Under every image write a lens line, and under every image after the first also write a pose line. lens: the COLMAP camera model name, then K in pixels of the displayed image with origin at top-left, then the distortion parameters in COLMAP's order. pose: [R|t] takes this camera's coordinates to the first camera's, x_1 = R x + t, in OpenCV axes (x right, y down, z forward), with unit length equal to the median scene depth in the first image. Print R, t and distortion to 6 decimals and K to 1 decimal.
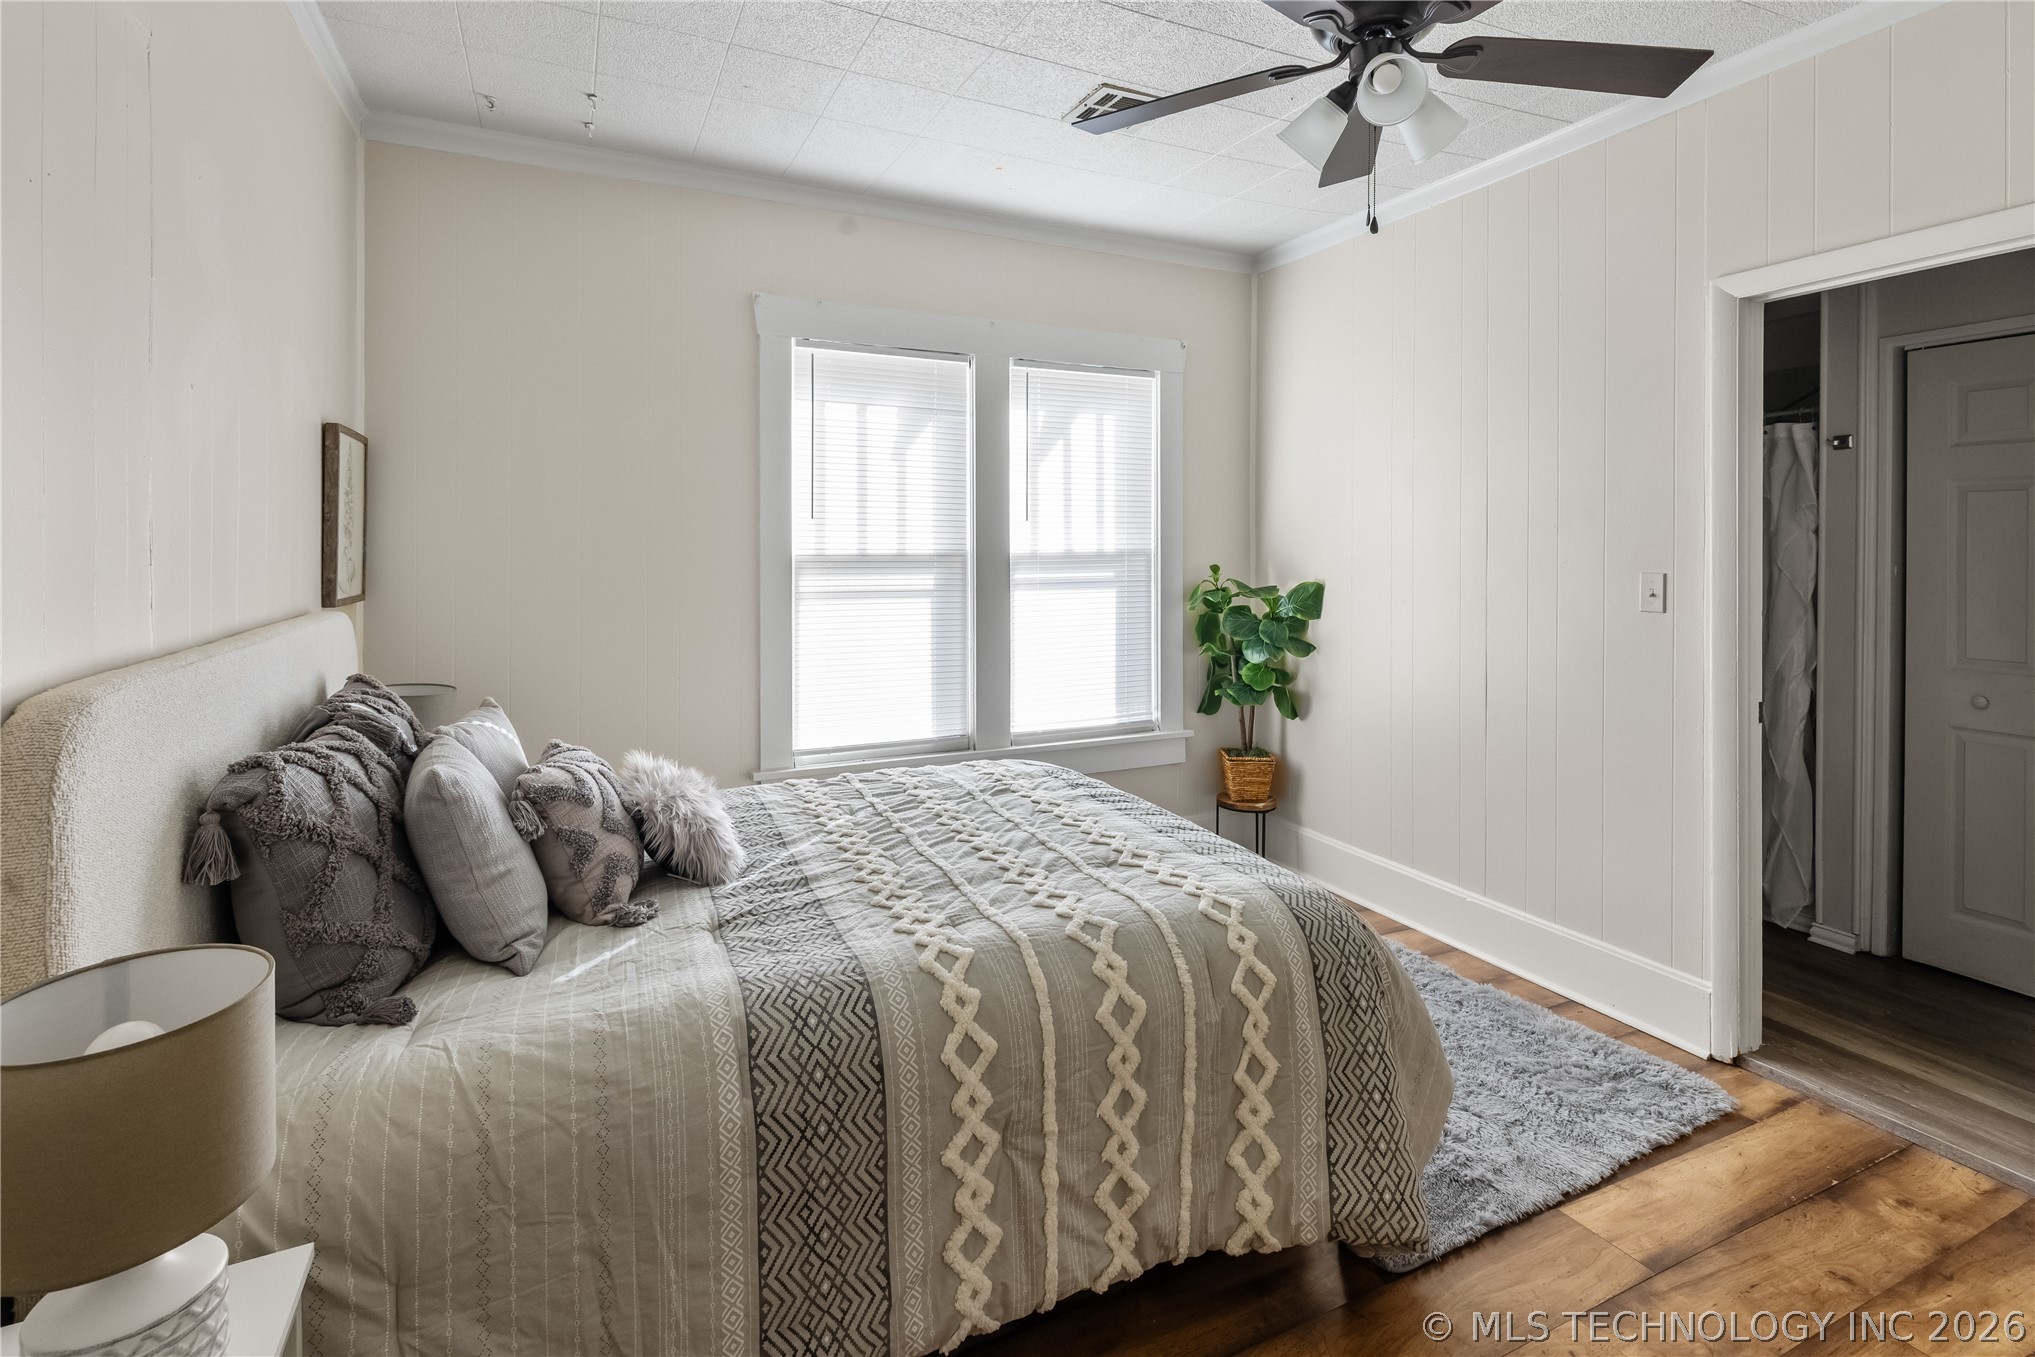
lens RADIAL K [[970.9, 0, 986.6], [0, 970.9, 539.2], [0, 0, 1]] dist [0.008327, -0.003205]
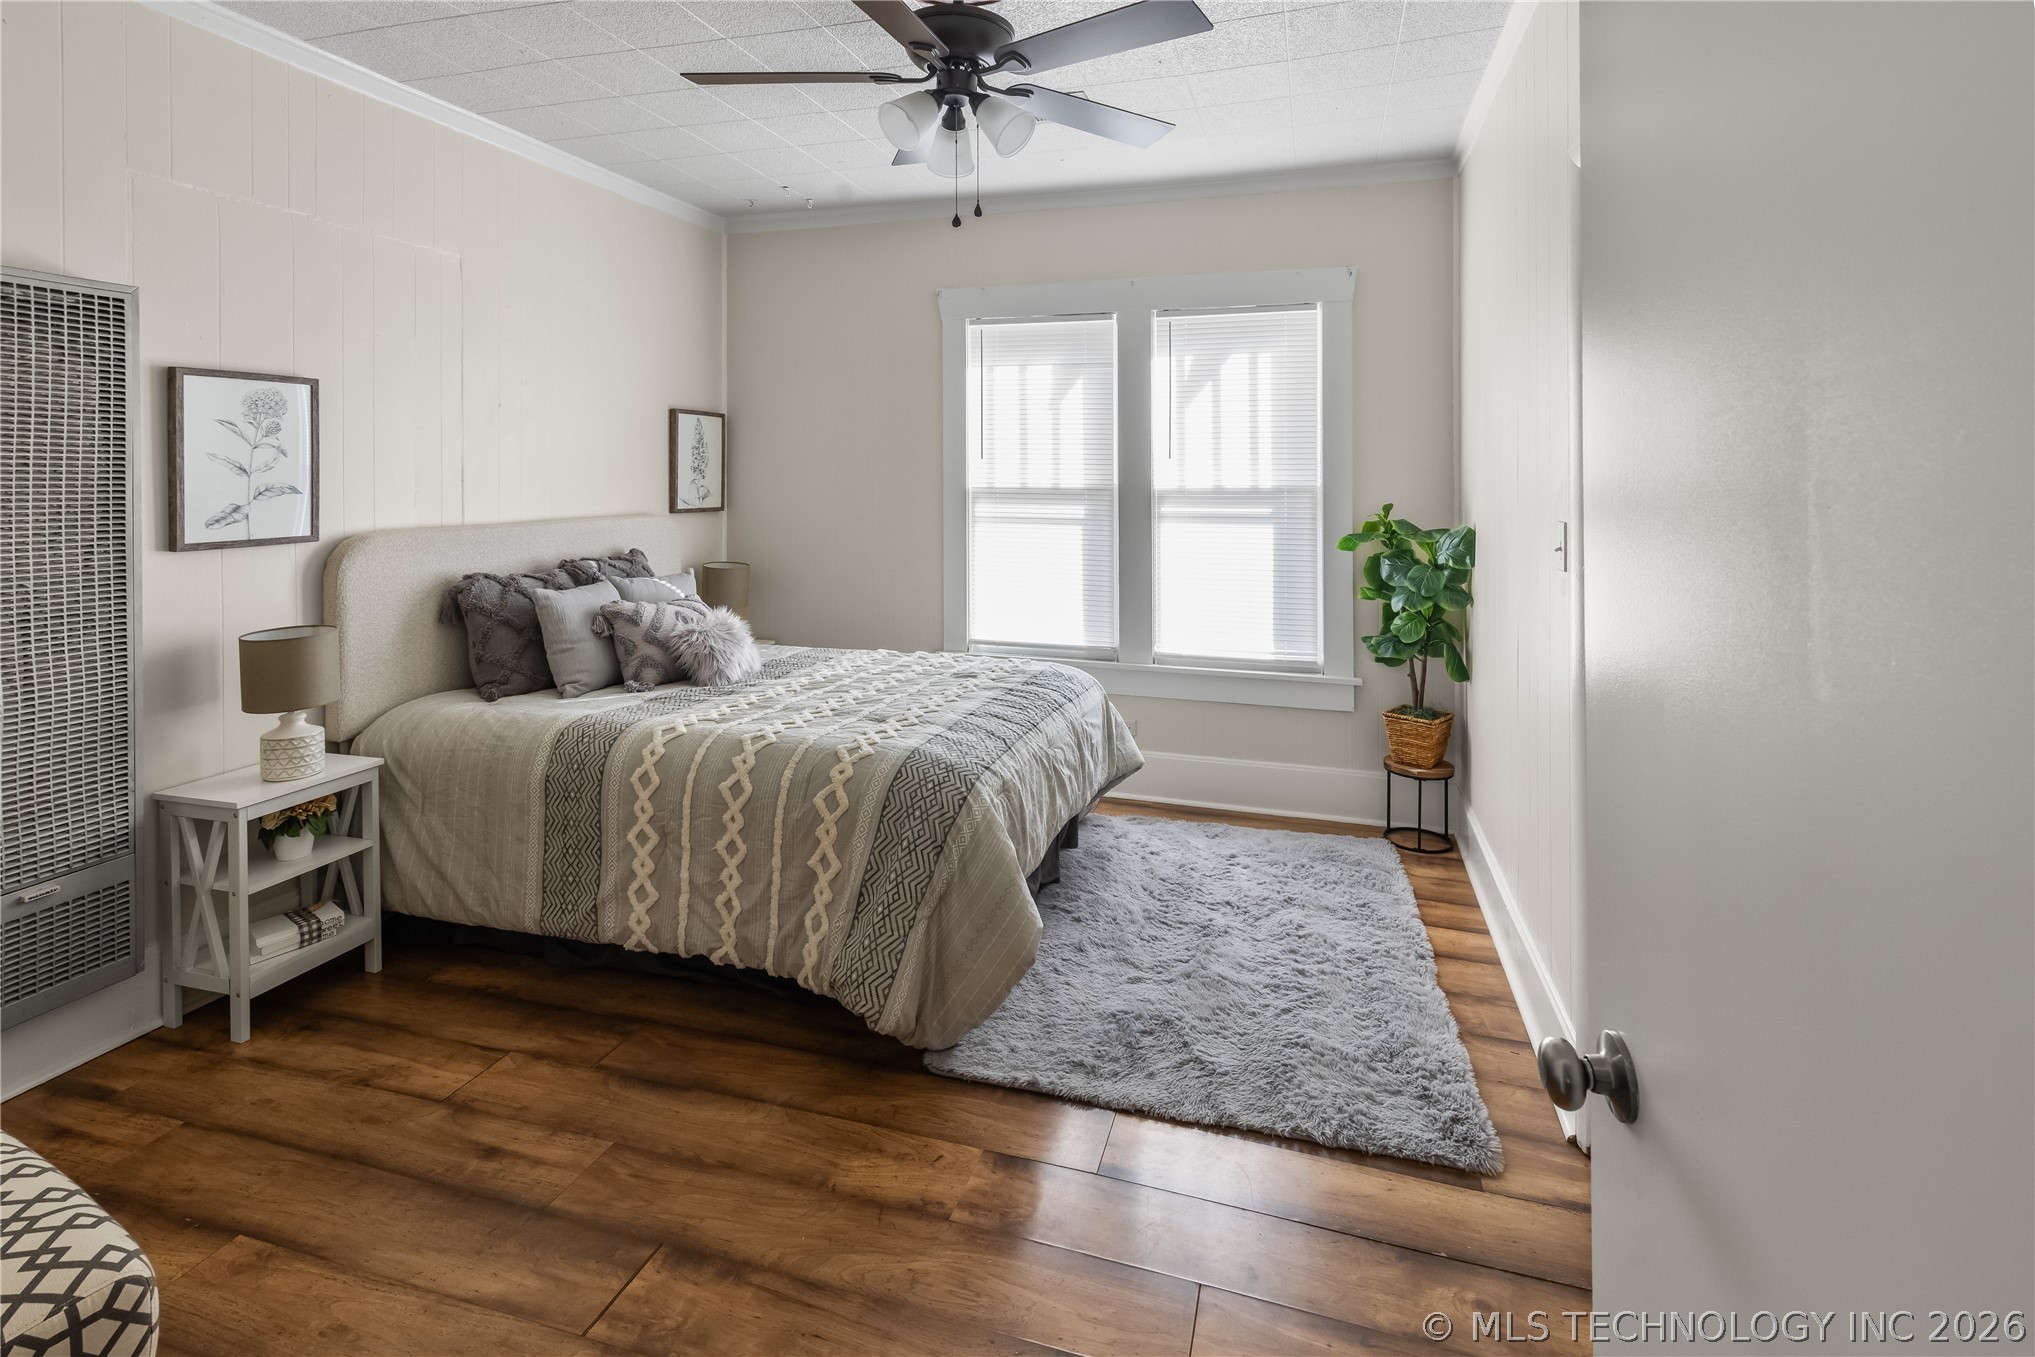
lens RADIAL K [[970.9, 0, 993.4], [0, 970.9, 471.0], [0, 0, 1]] dist [0.008327, -0.003205]
pose [[0.731045, 0.000700, -0.682329, 0.722342], [-0.001668, 0.999998, -0.000761, -0.004695], [0.682327, 0.001694, 0.731045, 0.082066]]
